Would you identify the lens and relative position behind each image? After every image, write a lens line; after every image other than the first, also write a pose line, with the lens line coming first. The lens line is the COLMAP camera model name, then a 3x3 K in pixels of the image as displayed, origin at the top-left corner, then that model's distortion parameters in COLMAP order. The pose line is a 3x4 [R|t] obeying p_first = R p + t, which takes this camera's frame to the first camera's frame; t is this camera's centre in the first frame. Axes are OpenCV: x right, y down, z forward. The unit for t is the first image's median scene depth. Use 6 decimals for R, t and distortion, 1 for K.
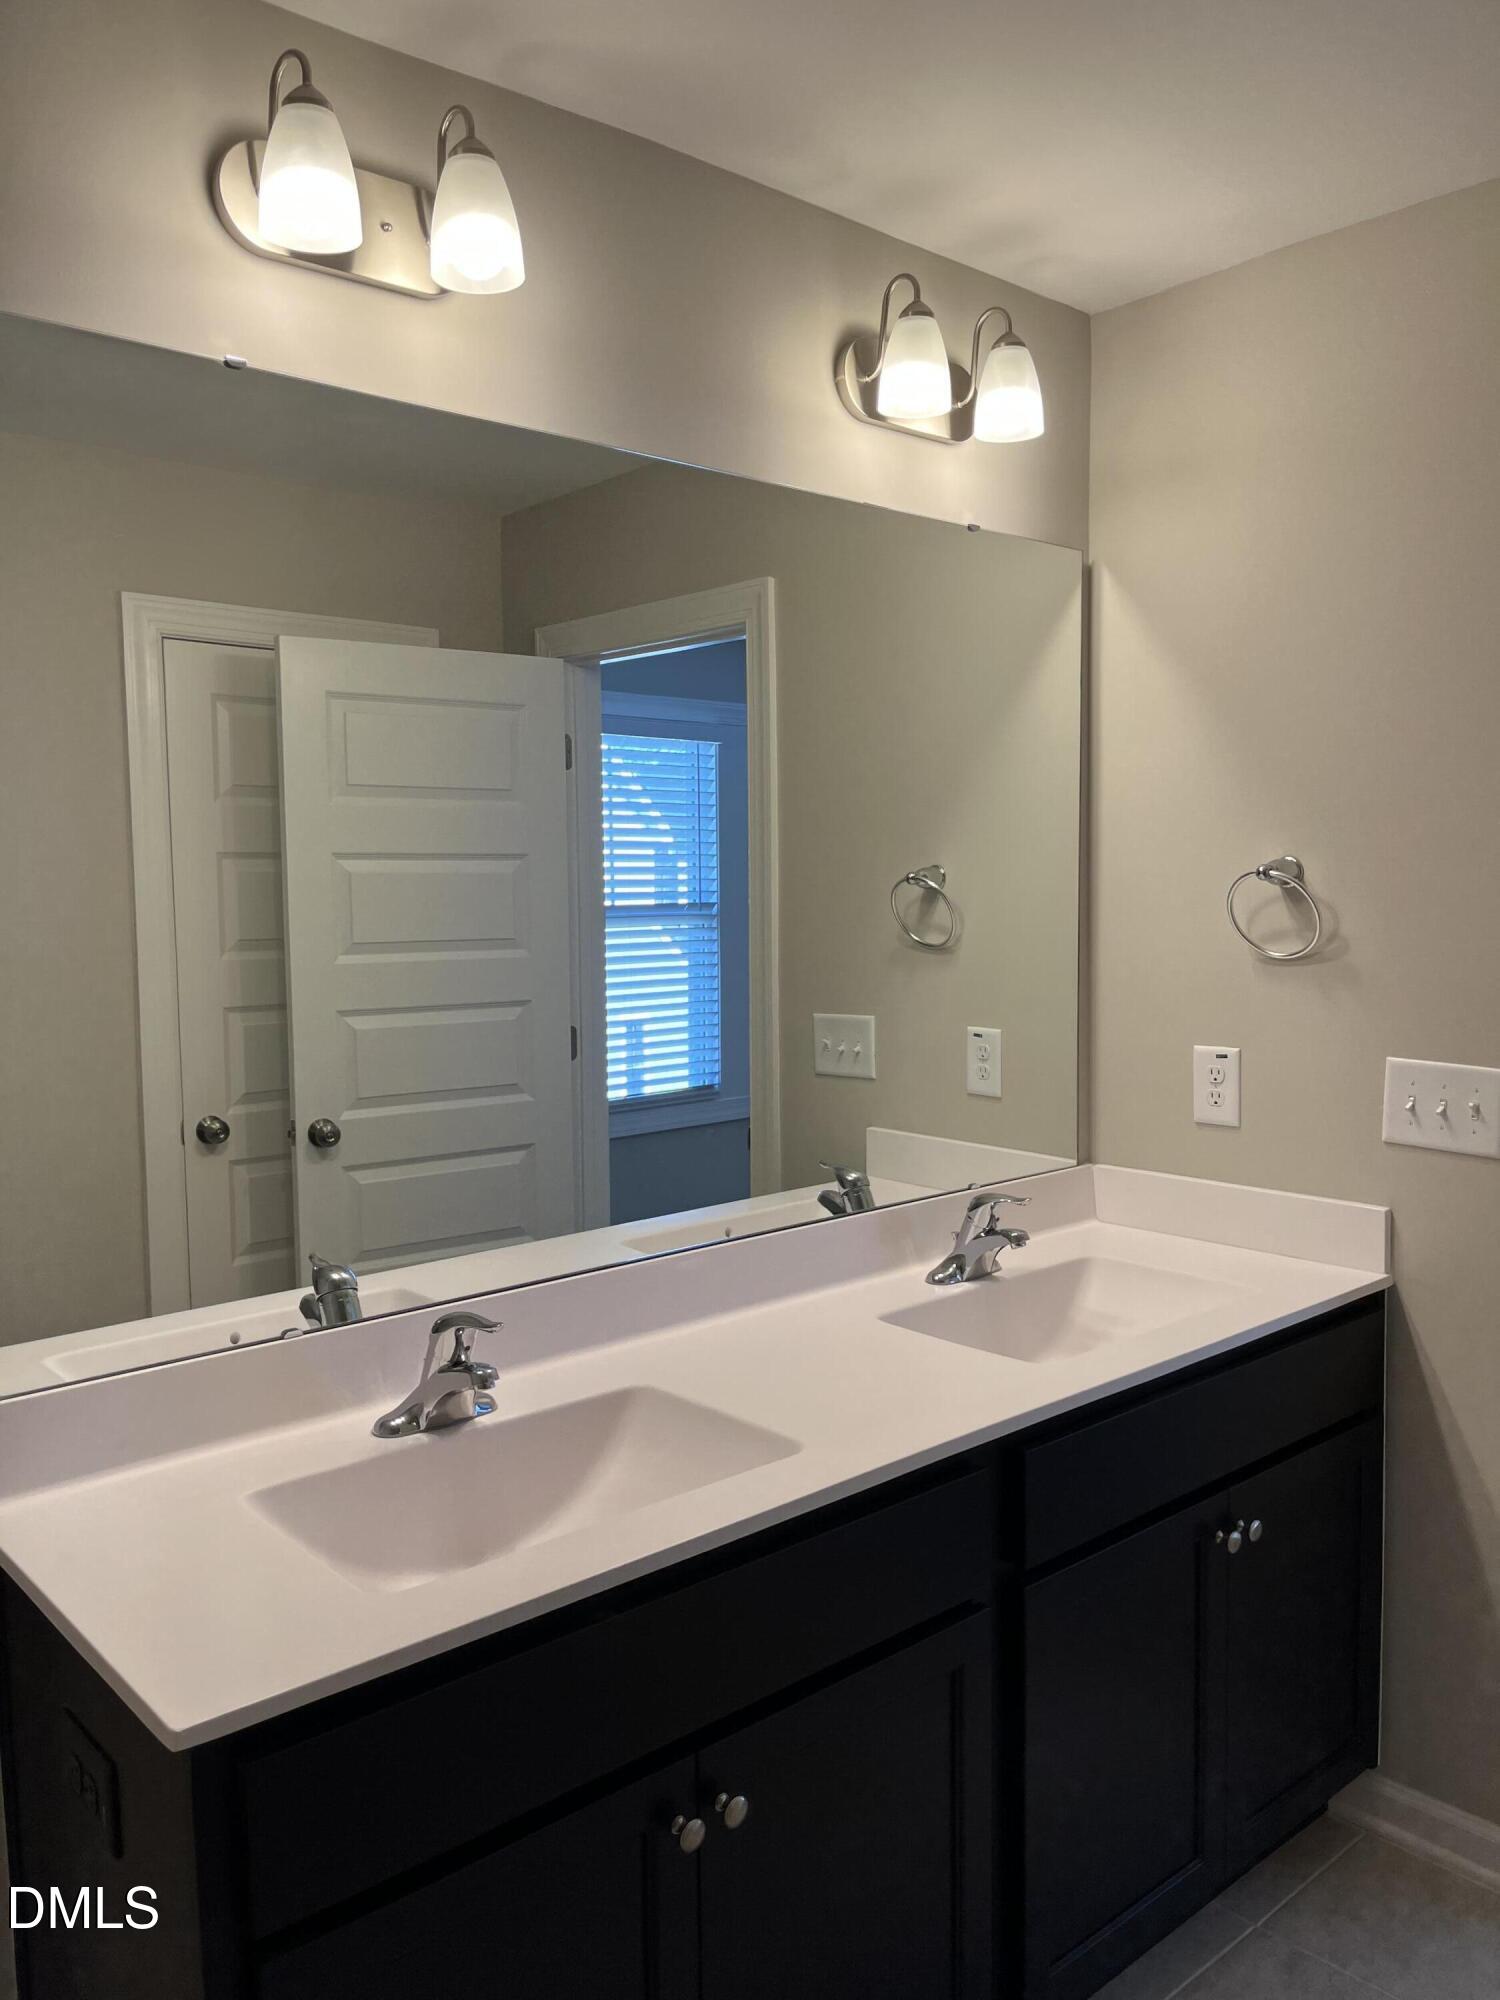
lens RADIAL K [[1517.8, 0, 750.0], [0, 1517.8, 1000.0], [0, 0, 1]] dist [0.056029, -0.089856]
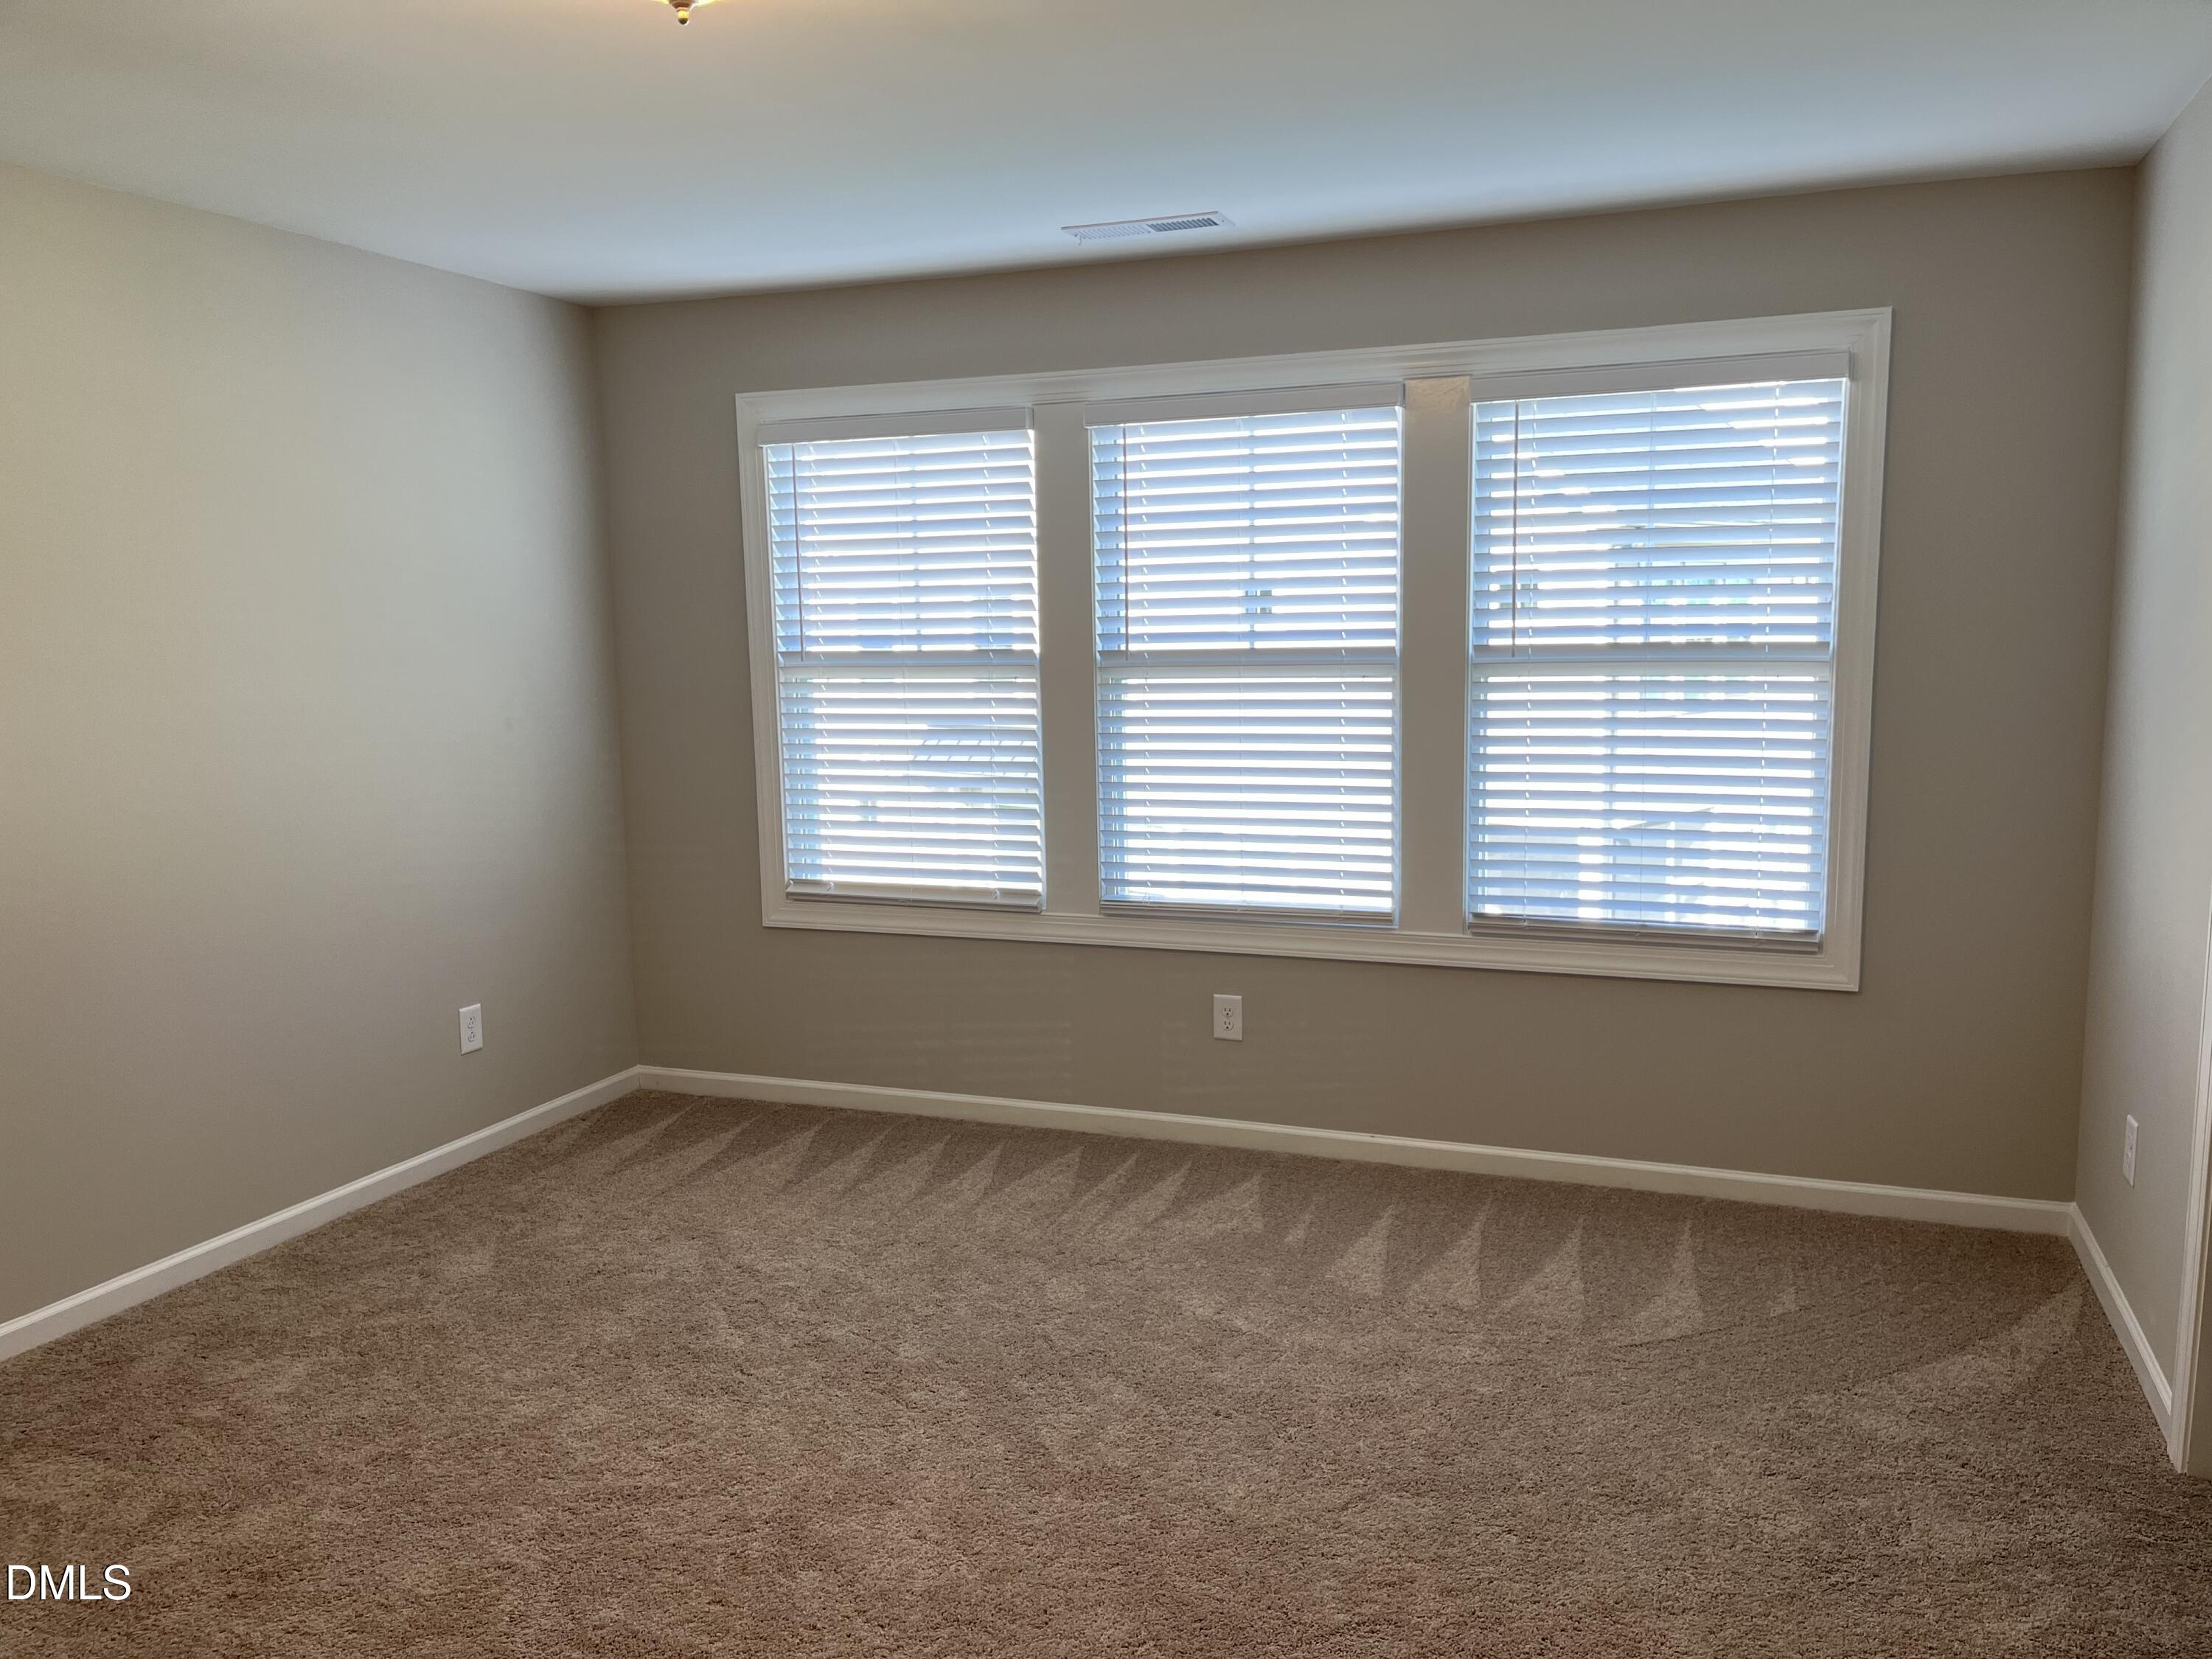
lens RADIAL K [[1678.7, 0, 1084.0], [0, 1678.7, 831.9], [0, 0, 1]] dist [0.056029, -0.089856]
pose [[0.445497, 0.124220, -0.886624, 0.741551], [-0.063572, 0.992217, 0.107071, -0.066547], [0.893023, 0.008664, 0.449927, 0.663529]]
